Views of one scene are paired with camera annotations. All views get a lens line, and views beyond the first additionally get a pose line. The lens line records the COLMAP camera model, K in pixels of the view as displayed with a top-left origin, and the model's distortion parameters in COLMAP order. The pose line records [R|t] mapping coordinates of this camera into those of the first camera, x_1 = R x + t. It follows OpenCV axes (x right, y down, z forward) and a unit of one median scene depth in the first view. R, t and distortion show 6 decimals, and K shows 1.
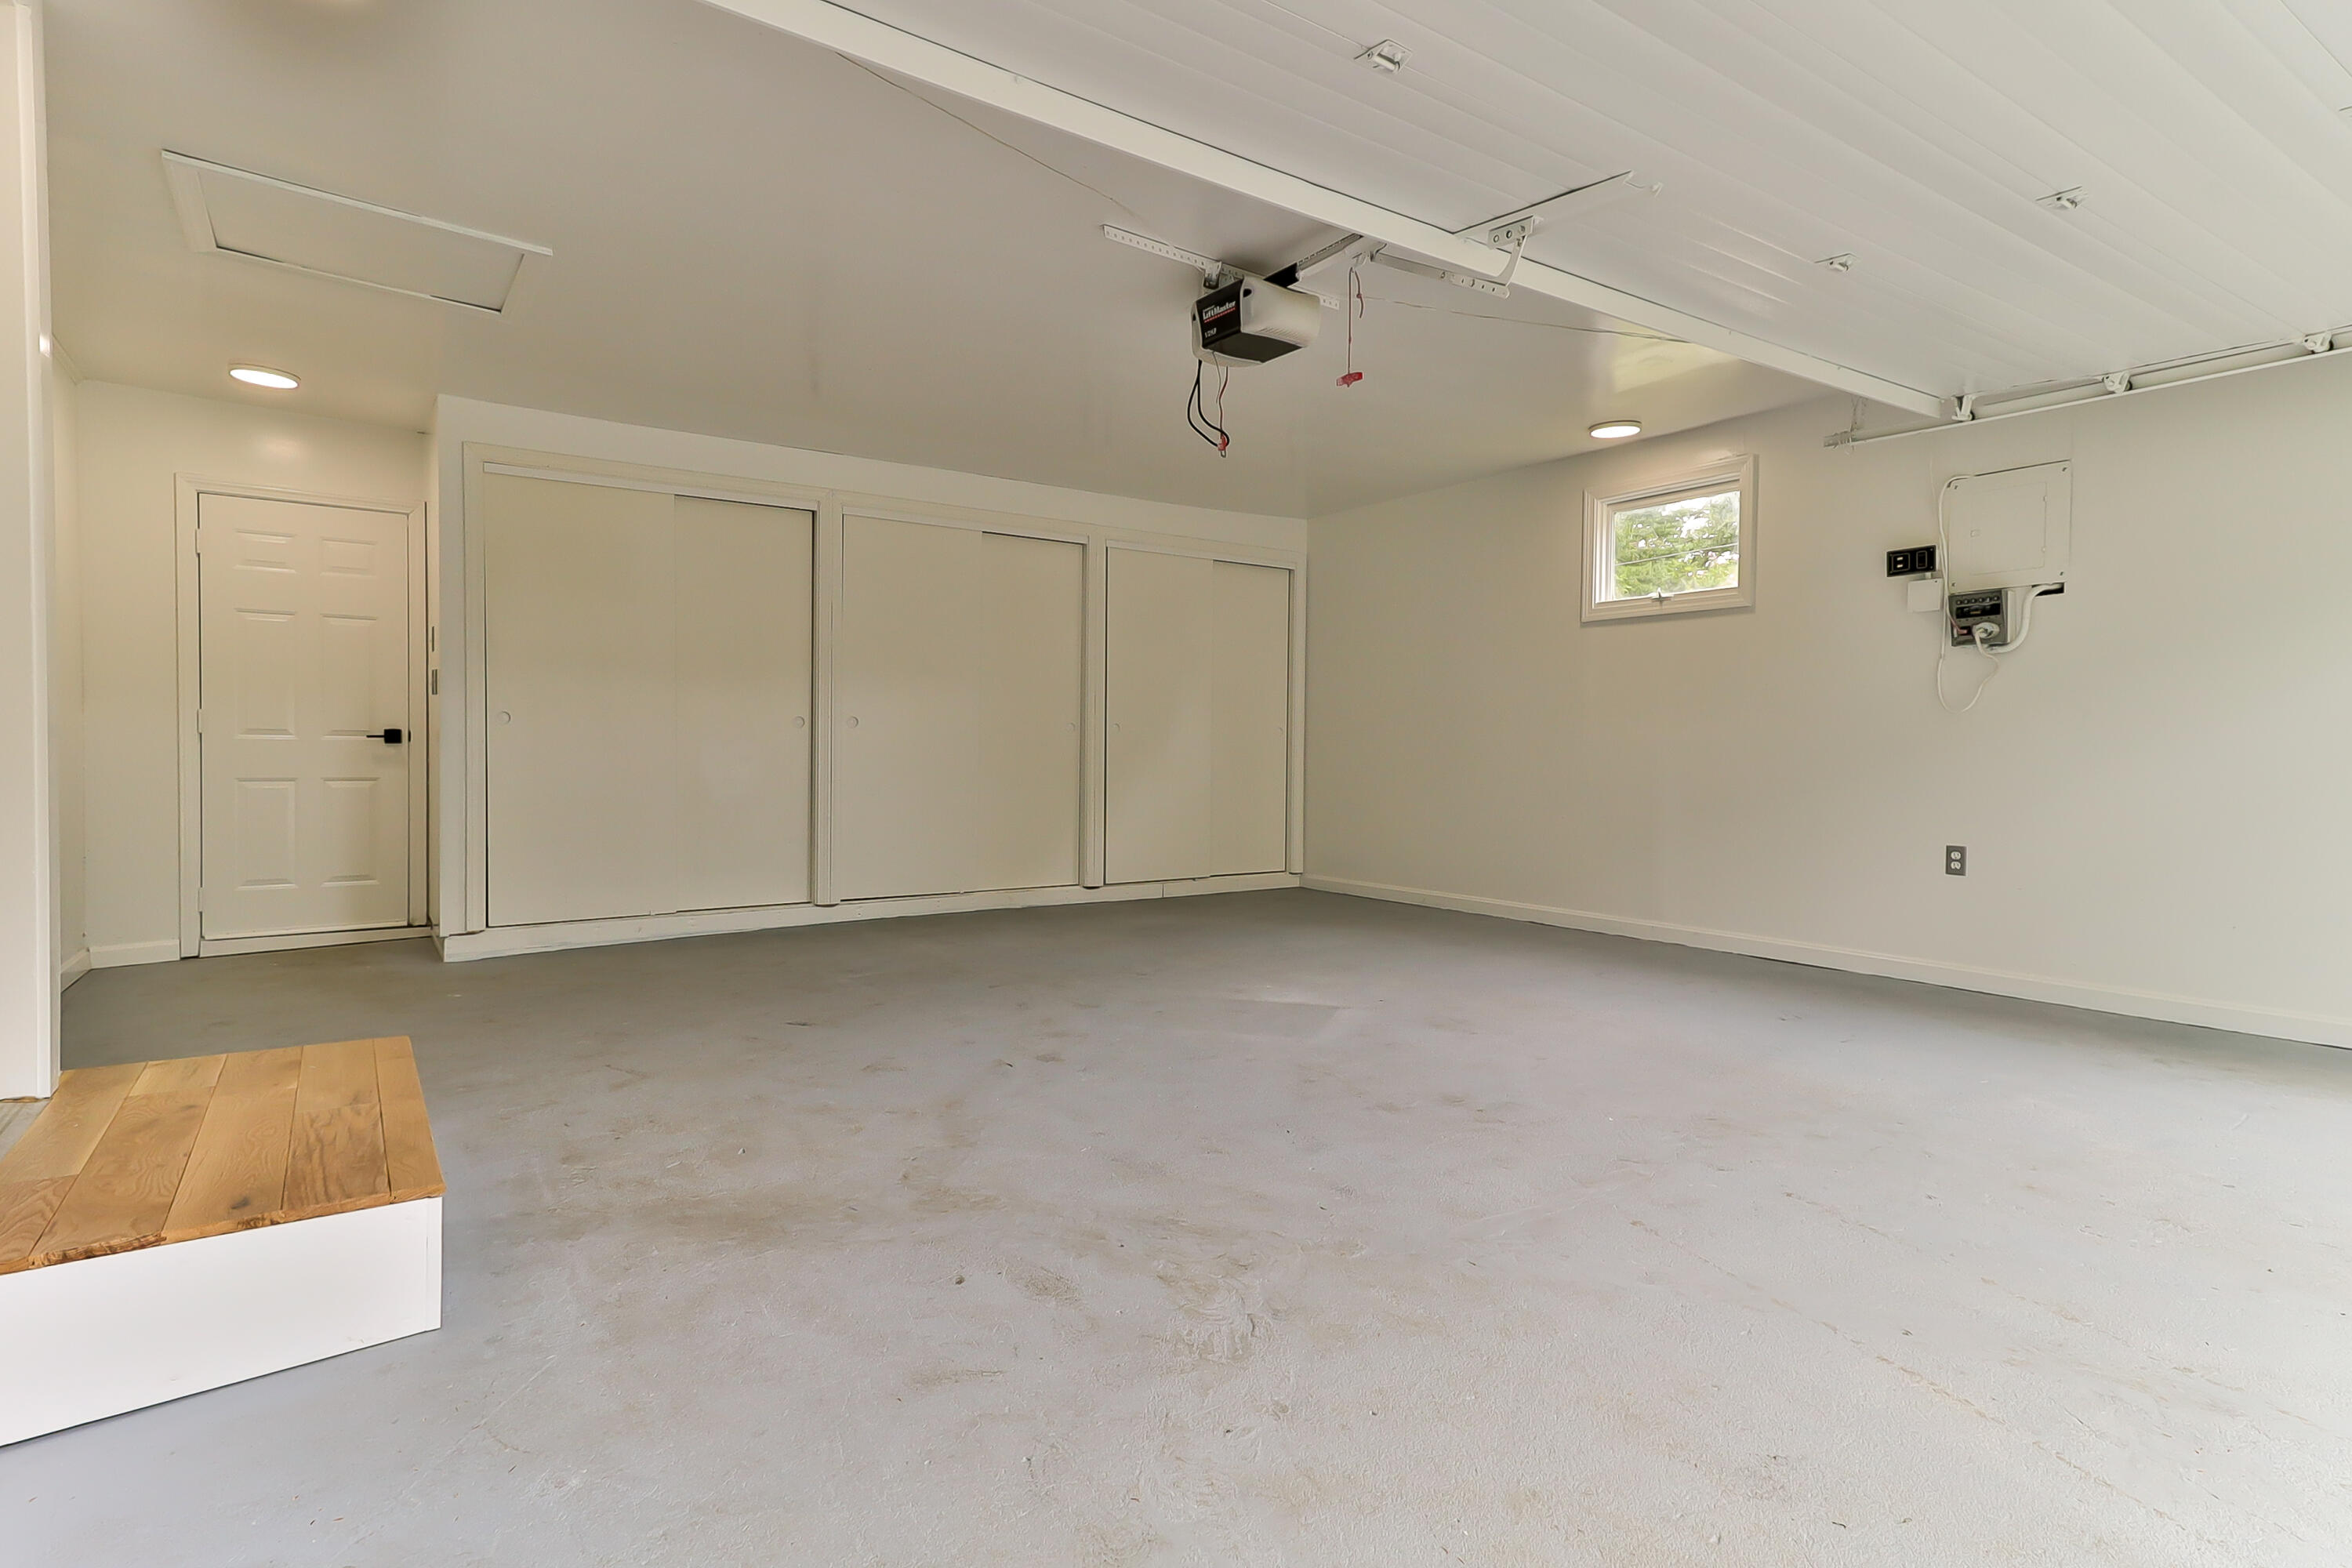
lens RADIAL K [[1199.9, 0, 1193.3], [0, 1199.9, 764.9], [0, 0, 1]] dist [0.028870, -0.000374]
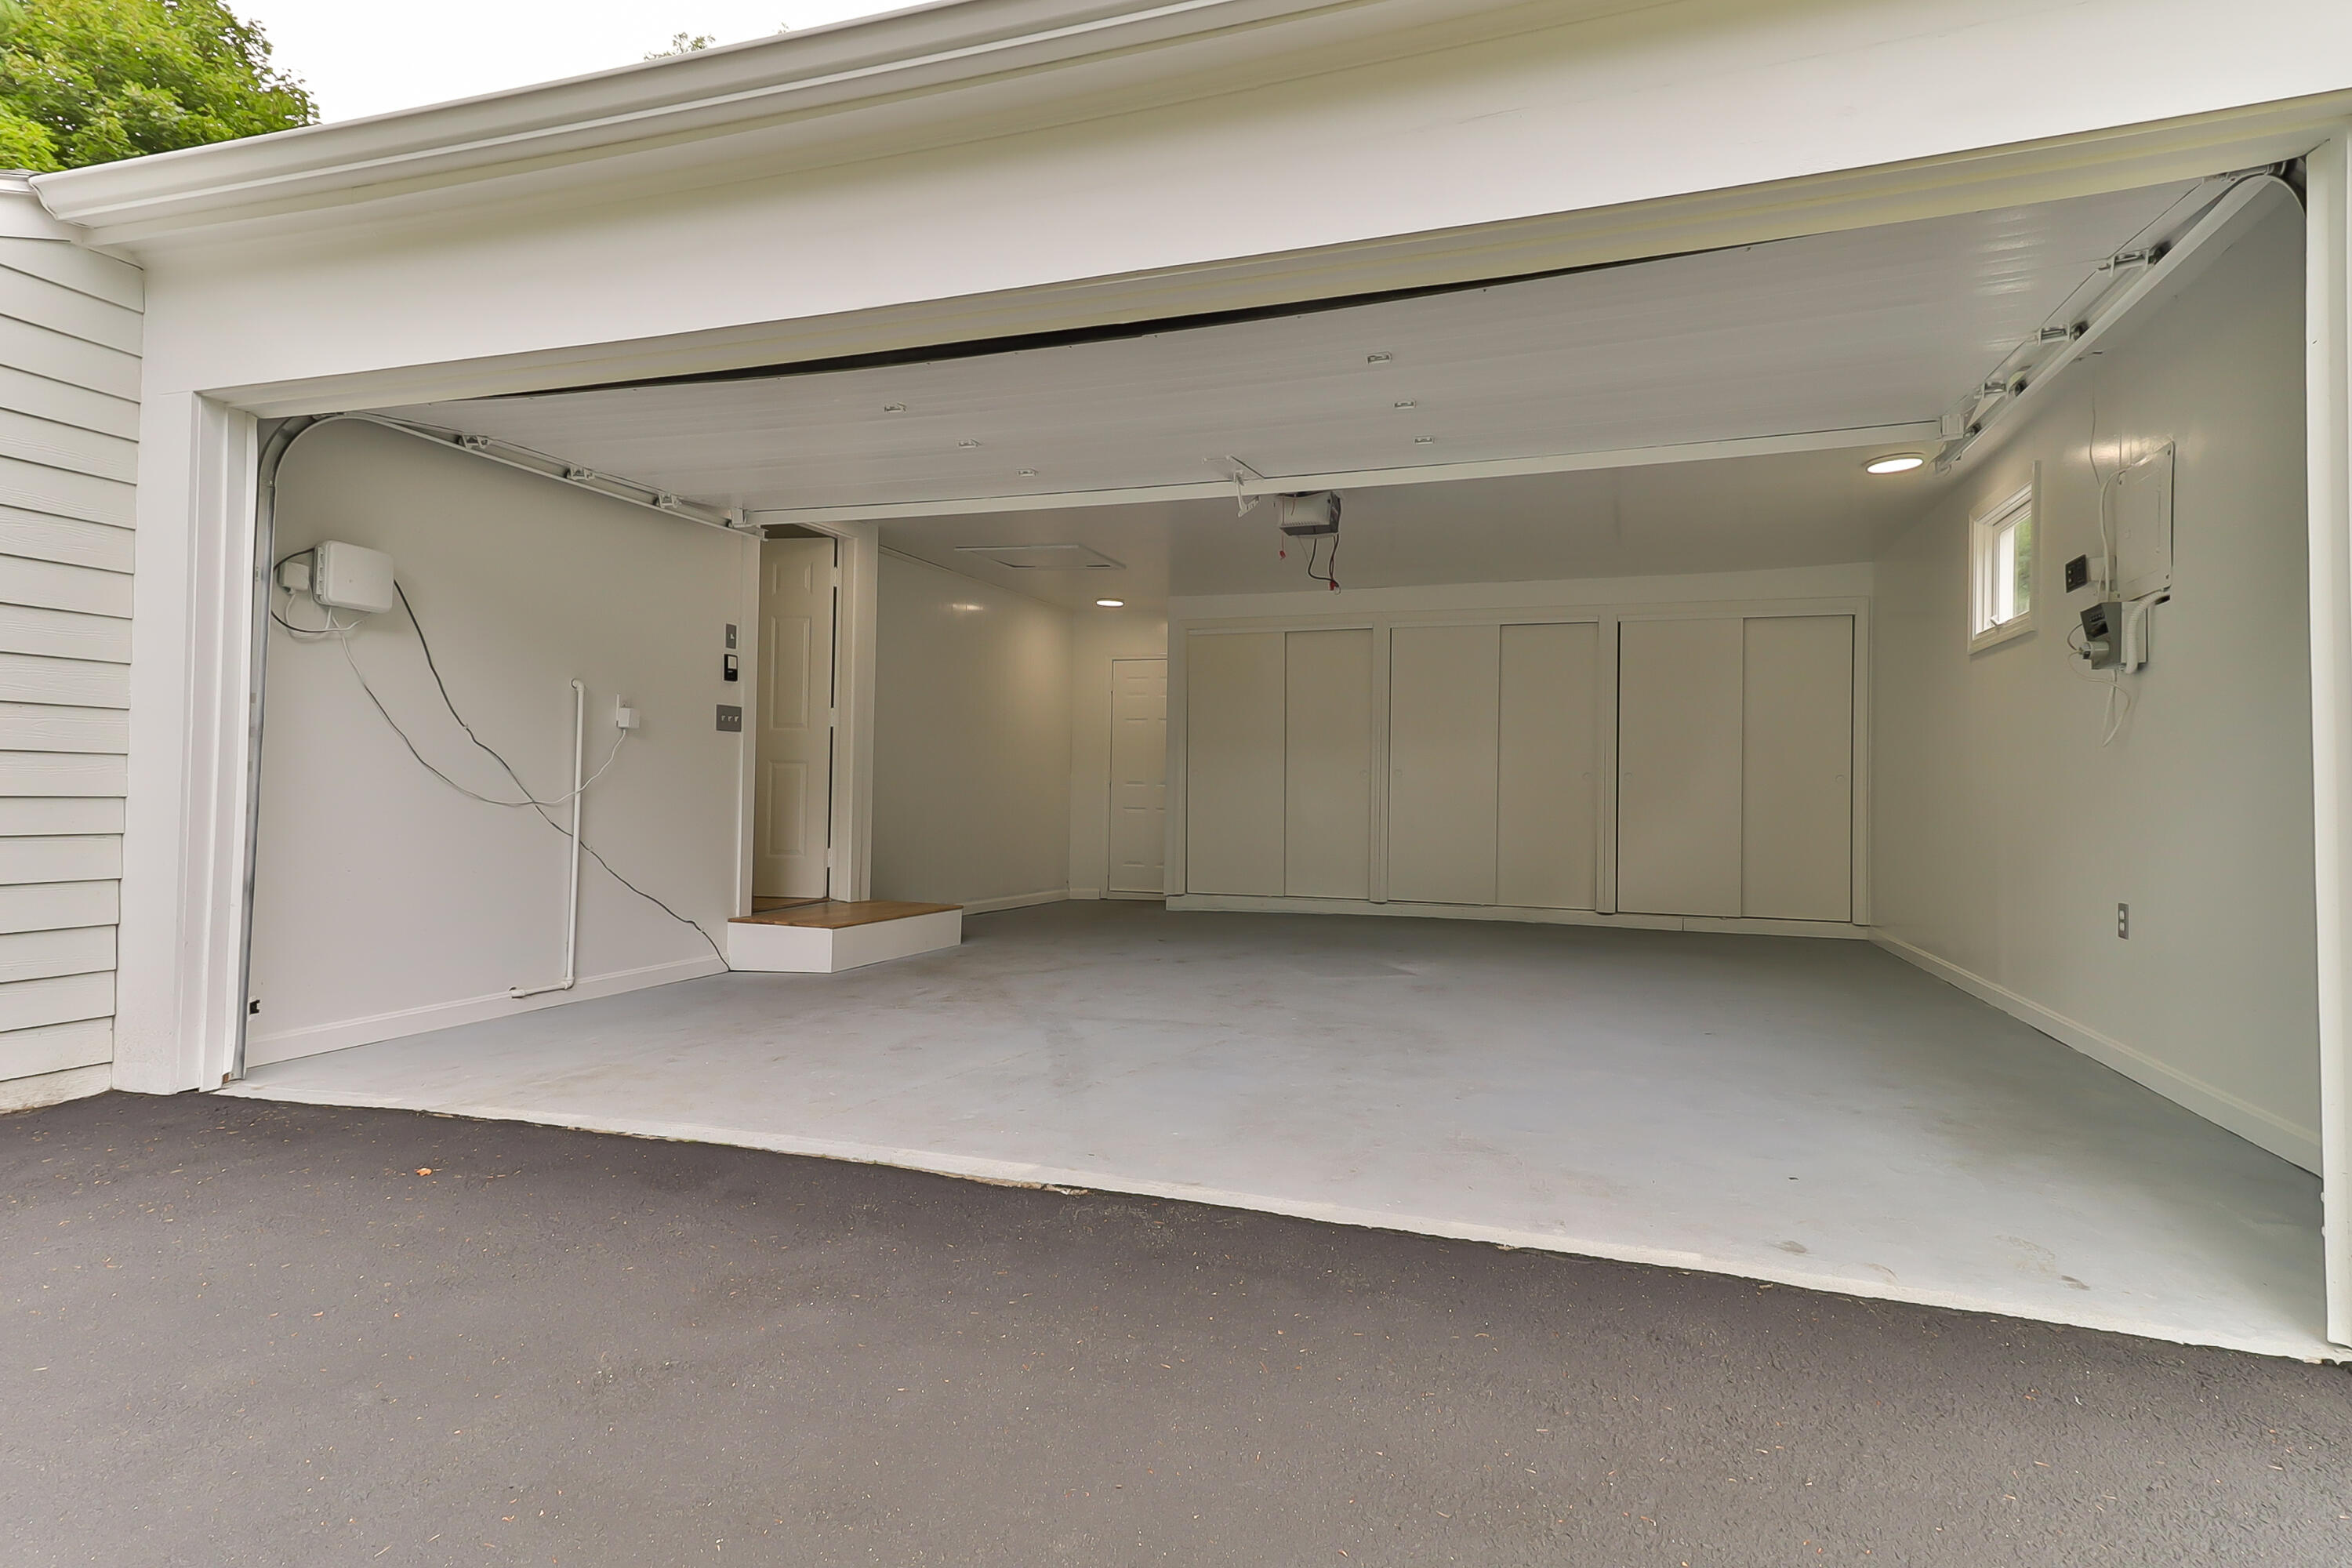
lens RADIAL K [[1199.9, 0, 1193.3], [0, 1199.9, 764.9], [0, 0, 1]] dist [0.028870, -0.000374]
pose [[0.590621, -0.017879, -0.806751, 0.725249], [-0.021522, 0.999050, -0.037897, 0.012824], [0.806662, 0.039745, 0.589675, -0.018254]]
